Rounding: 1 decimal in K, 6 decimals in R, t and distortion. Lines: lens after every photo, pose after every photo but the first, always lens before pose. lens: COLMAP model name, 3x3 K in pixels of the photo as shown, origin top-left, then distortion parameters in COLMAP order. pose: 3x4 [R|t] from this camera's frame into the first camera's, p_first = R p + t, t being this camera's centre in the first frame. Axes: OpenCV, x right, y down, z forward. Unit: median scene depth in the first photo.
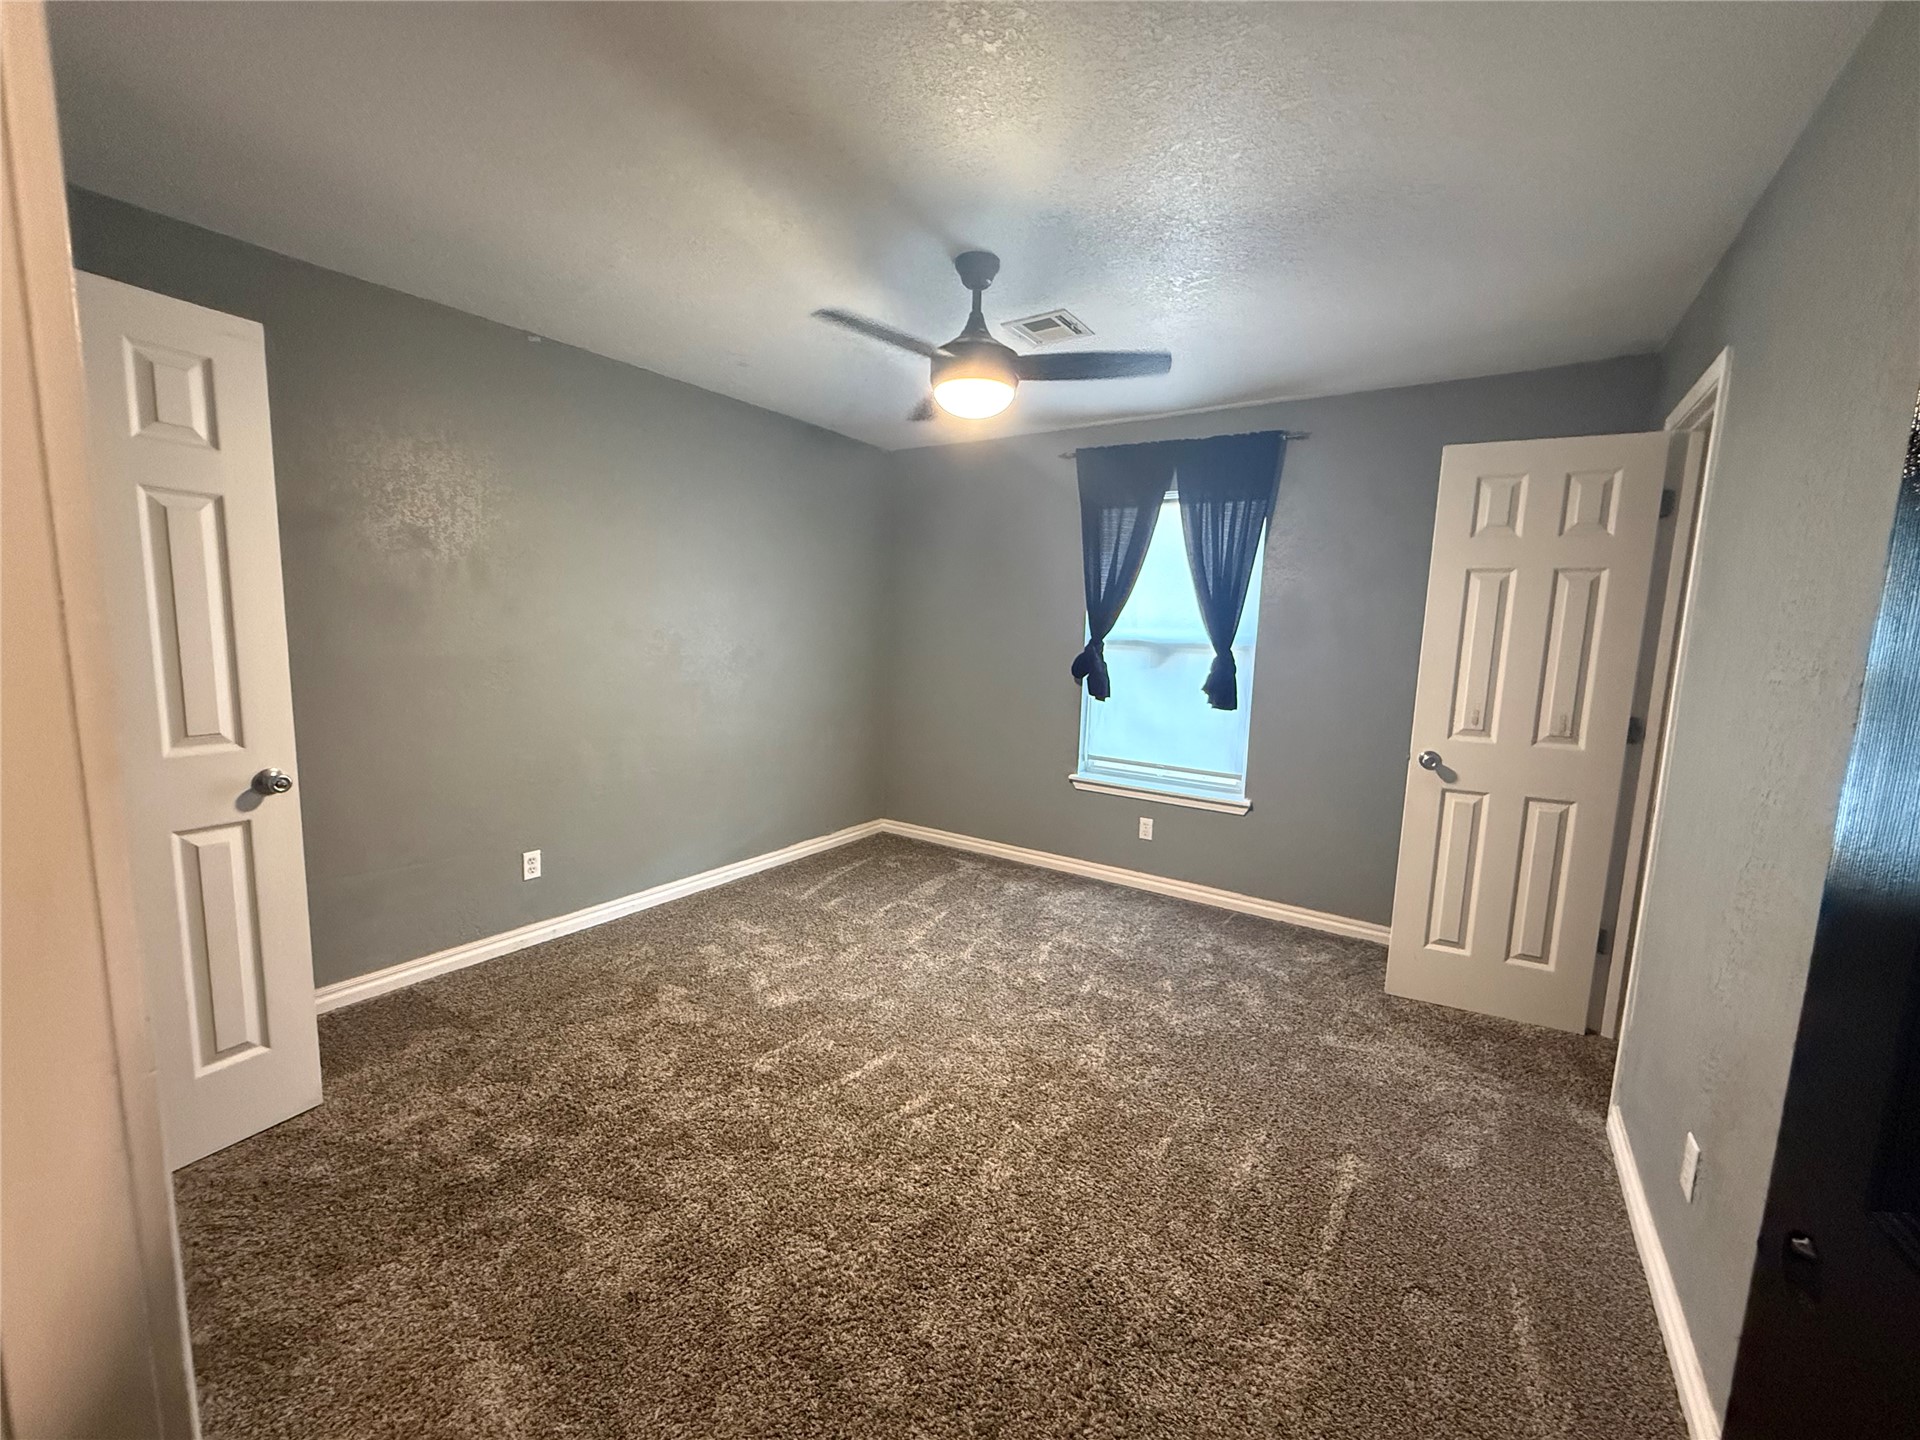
lens RADIAL K [[765.9, 0, 944.7], [0, 765.9, 726.2], [0, 0, 1]] dist [-0.001953, 0.000432]
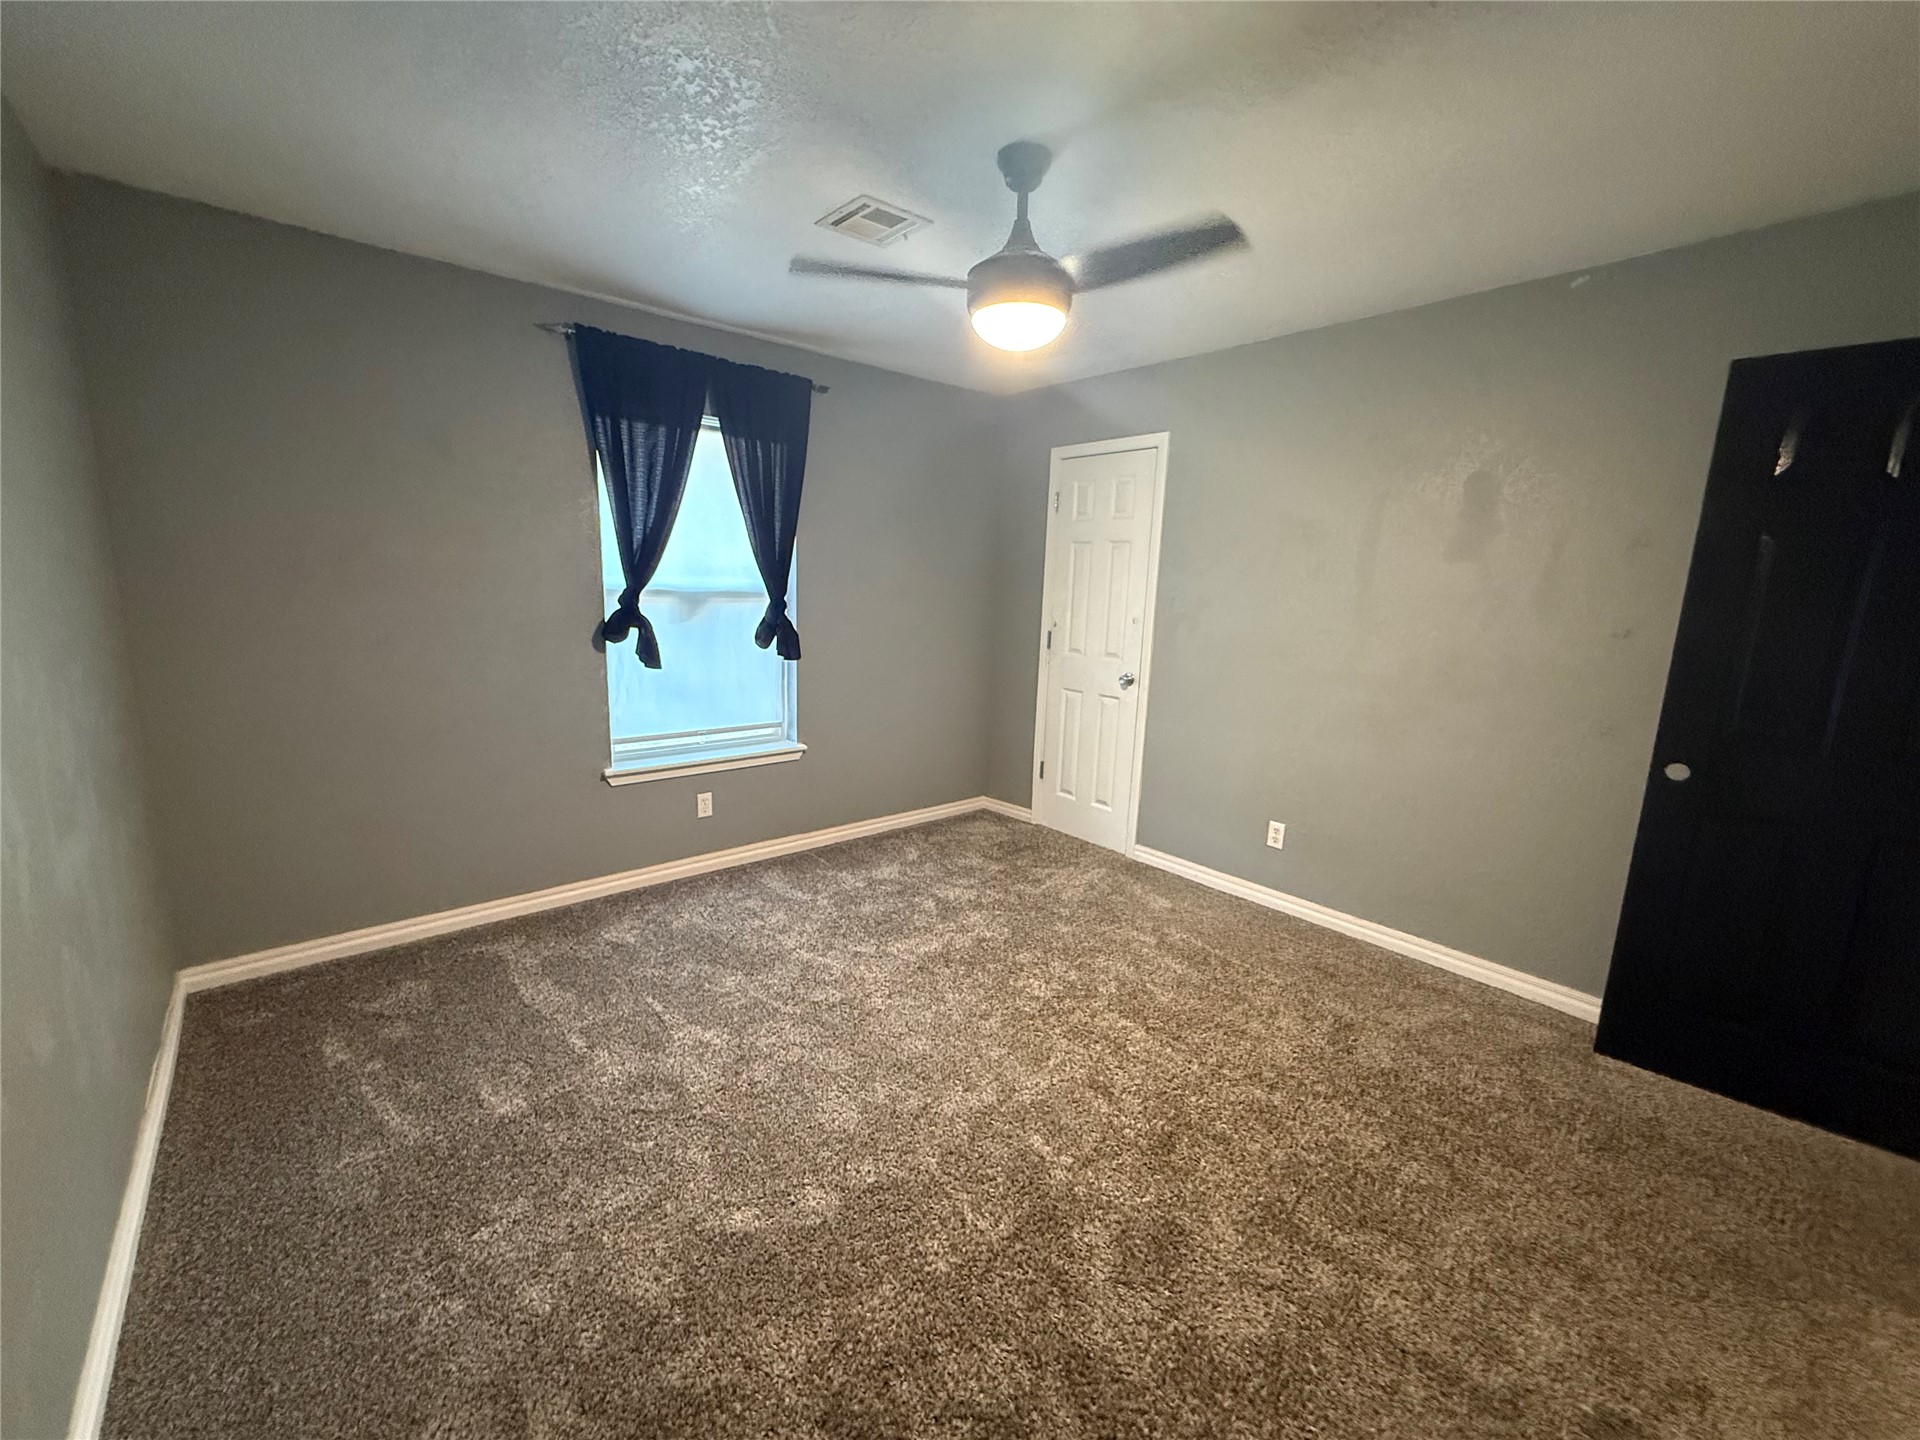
lens RADIAL K [[765.9, 0, 964.1], [0, 765.9, 712.5], [0, 0, 1]] dist [-0.001953, 0.000432]
pose [[0.259788, -0.183502, 0.948070, -0.508150], [0.112216, 0.980864, 0.159100, -0.082149], [-0.959123, 0.065057, 0.275409, 0.499958]]
